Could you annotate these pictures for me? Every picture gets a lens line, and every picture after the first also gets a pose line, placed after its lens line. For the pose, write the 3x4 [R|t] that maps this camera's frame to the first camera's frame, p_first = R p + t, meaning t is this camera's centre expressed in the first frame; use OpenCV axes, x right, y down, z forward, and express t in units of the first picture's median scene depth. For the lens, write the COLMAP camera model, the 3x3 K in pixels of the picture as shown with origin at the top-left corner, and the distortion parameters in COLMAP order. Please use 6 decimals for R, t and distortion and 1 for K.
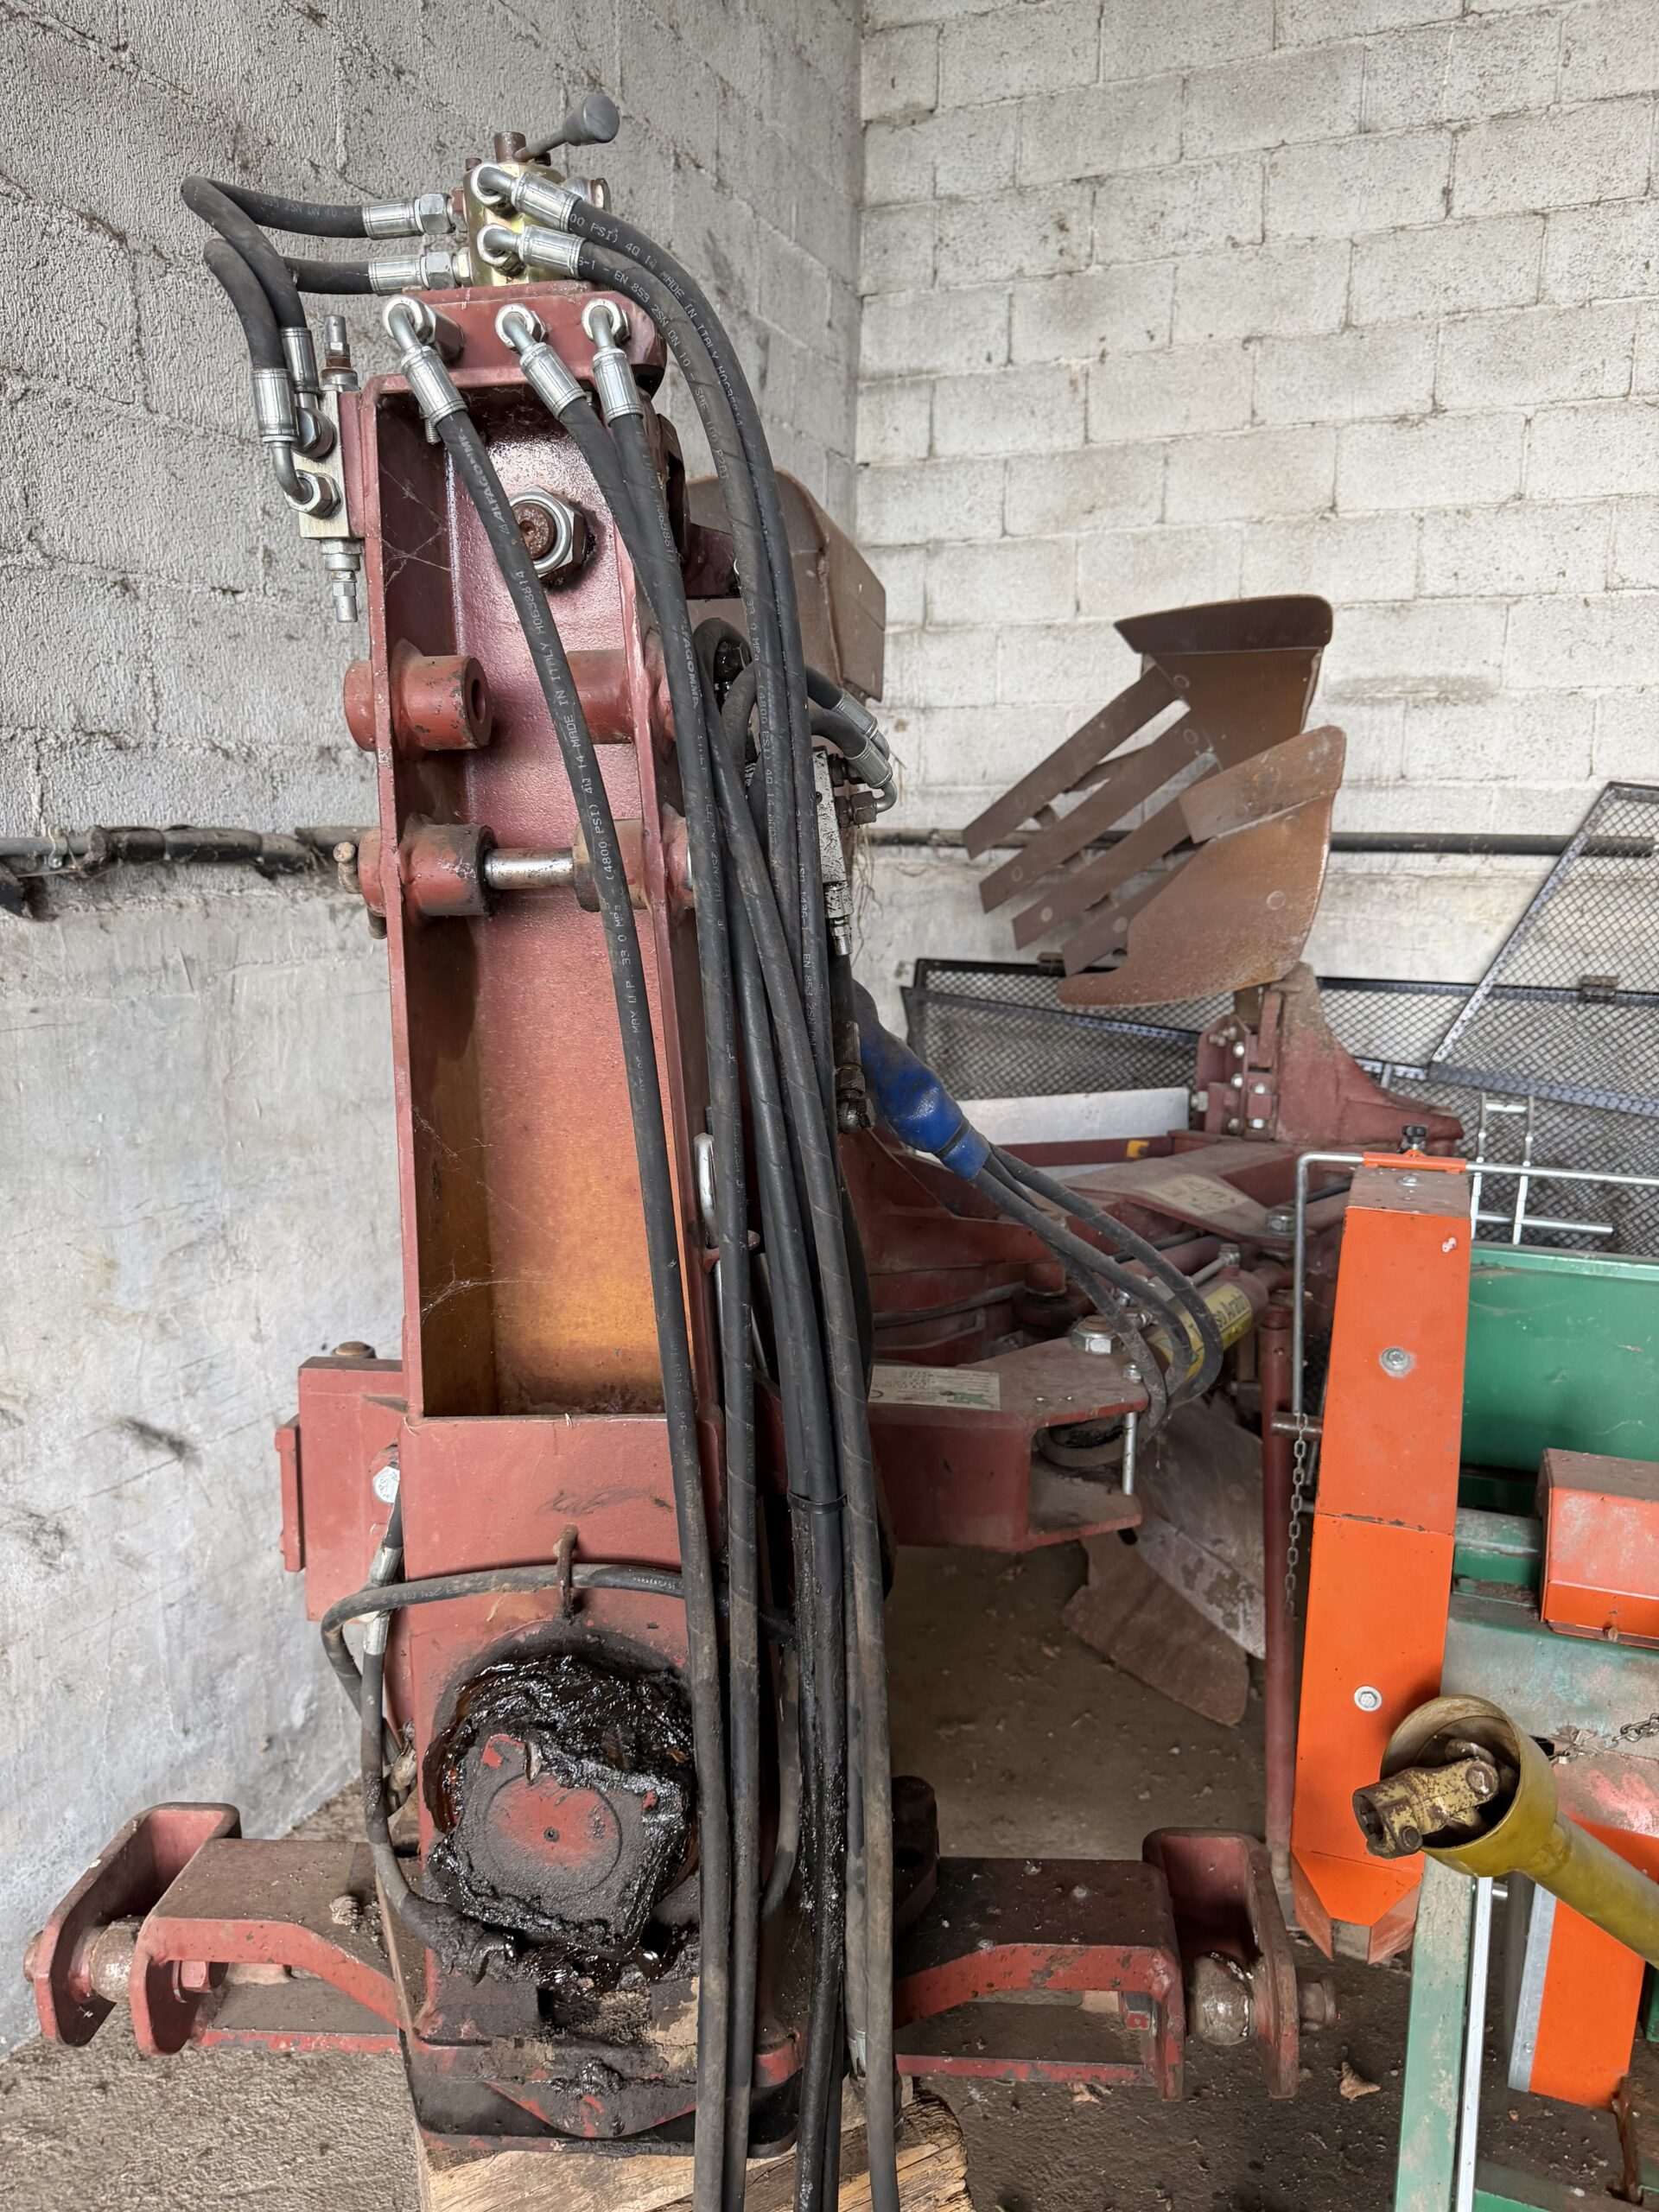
lens RADIAL K [[1582.0, 0, 831.3], [0, 1582.0, 1097.3], [0, 0, 1]] dist [0.001422, -0.003257]
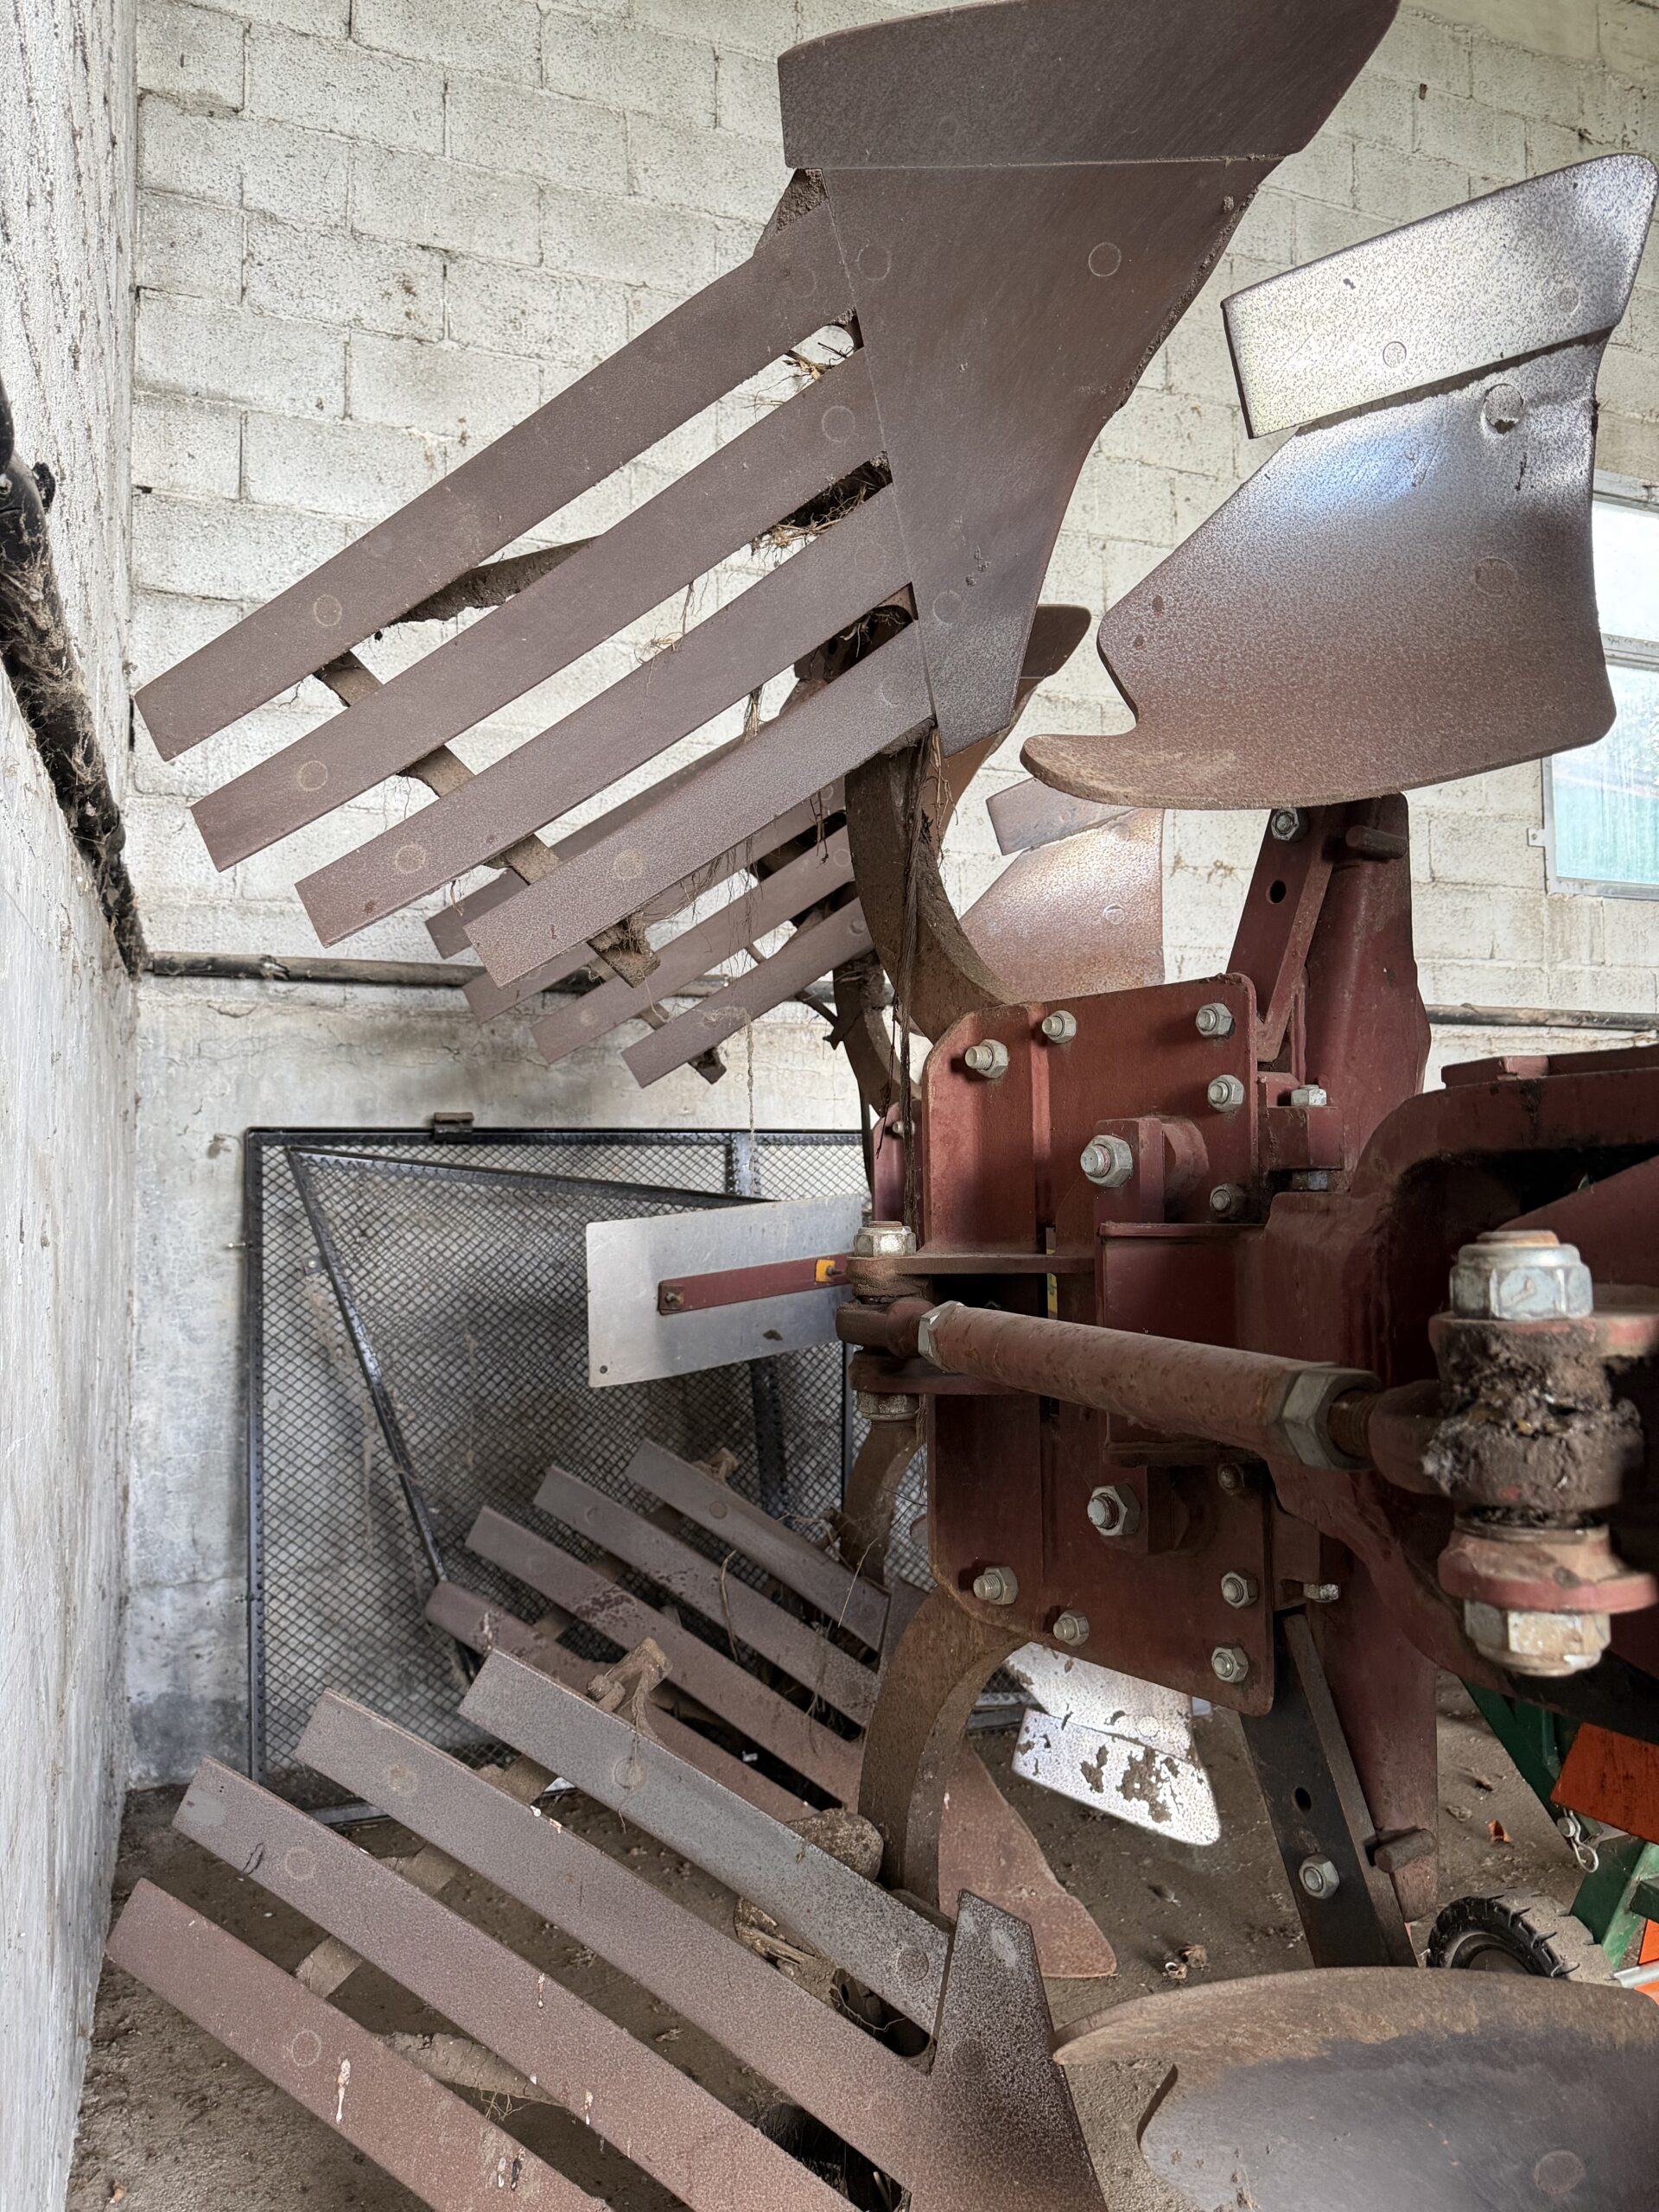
lens RADIAL K [[1582.0, 0, 831.5], [0, 1582.0, 1112.7], [0, 0, 1]] dist [0.001422, -0.003257]
pose [[0.727346, 0.020595, 0.685962, -0.266784], [0.129203, 0.977566, -0.166347, 0.066267], [-0.673999, 0.209620, 0.708368, 0.314767]]
